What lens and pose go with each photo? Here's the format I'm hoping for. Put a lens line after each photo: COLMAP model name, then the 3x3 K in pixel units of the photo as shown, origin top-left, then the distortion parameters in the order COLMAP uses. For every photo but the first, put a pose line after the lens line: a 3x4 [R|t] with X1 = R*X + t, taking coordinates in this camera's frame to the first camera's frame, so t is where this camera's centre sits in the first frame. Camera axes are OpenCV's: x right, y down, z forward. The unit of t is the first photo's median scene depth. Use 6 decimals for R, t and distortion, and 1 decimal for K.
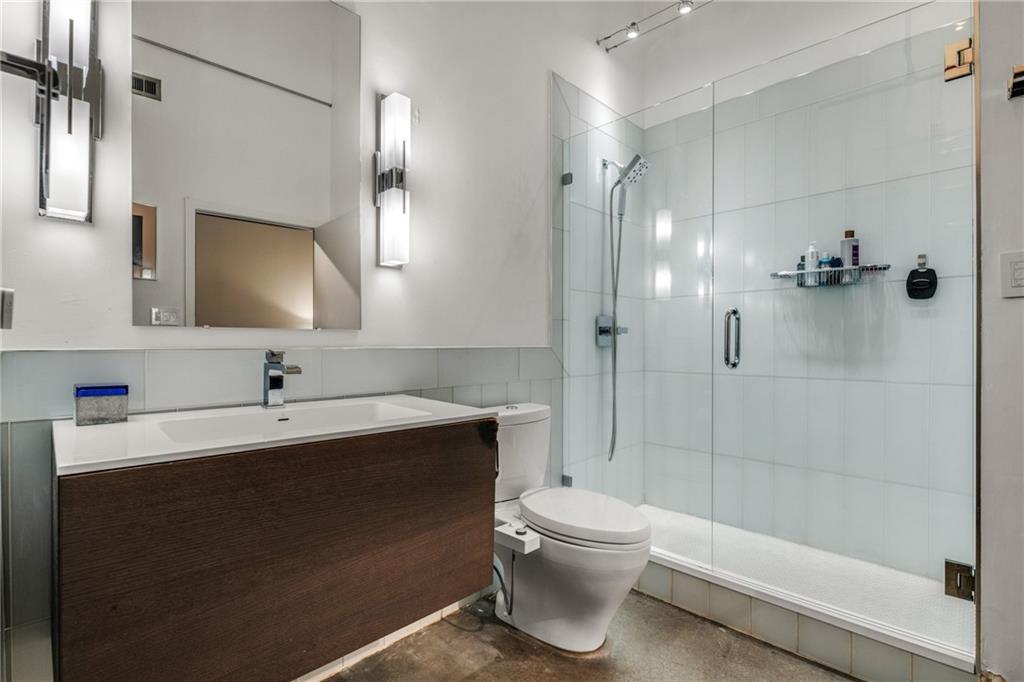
lens RADIAL K [[474.6, 0, 506.2], [0, 474.6, 342.8], [0, 0, 1]] dist [0.004716, 0.000263]
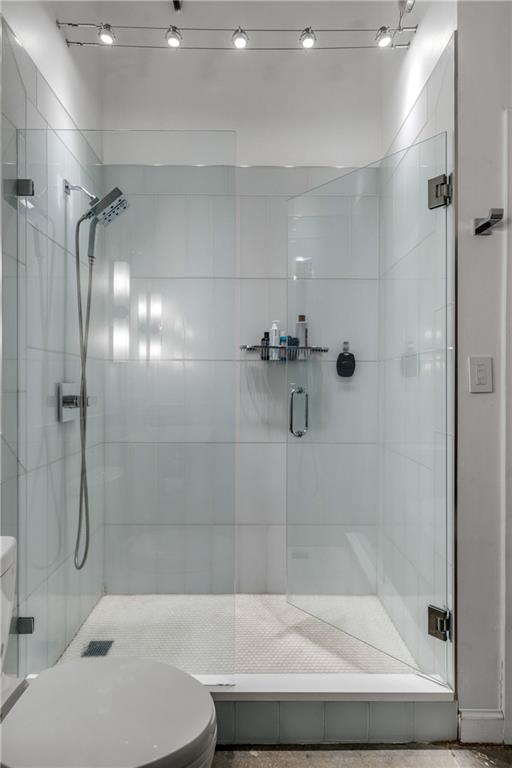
lens RADIAL K [[411.7, 0, 261.0], [0, 411.7, 388.8], [0, 0, 1]] dist [0.008441, -0.005437]
pose [[0.697821, -0.004024, 0.716261, -0.062232], [-0.001945, 0.999970, 0.007513, -0.056734], [-0.716270, -0.006636, 0.697792, 0.329985]]
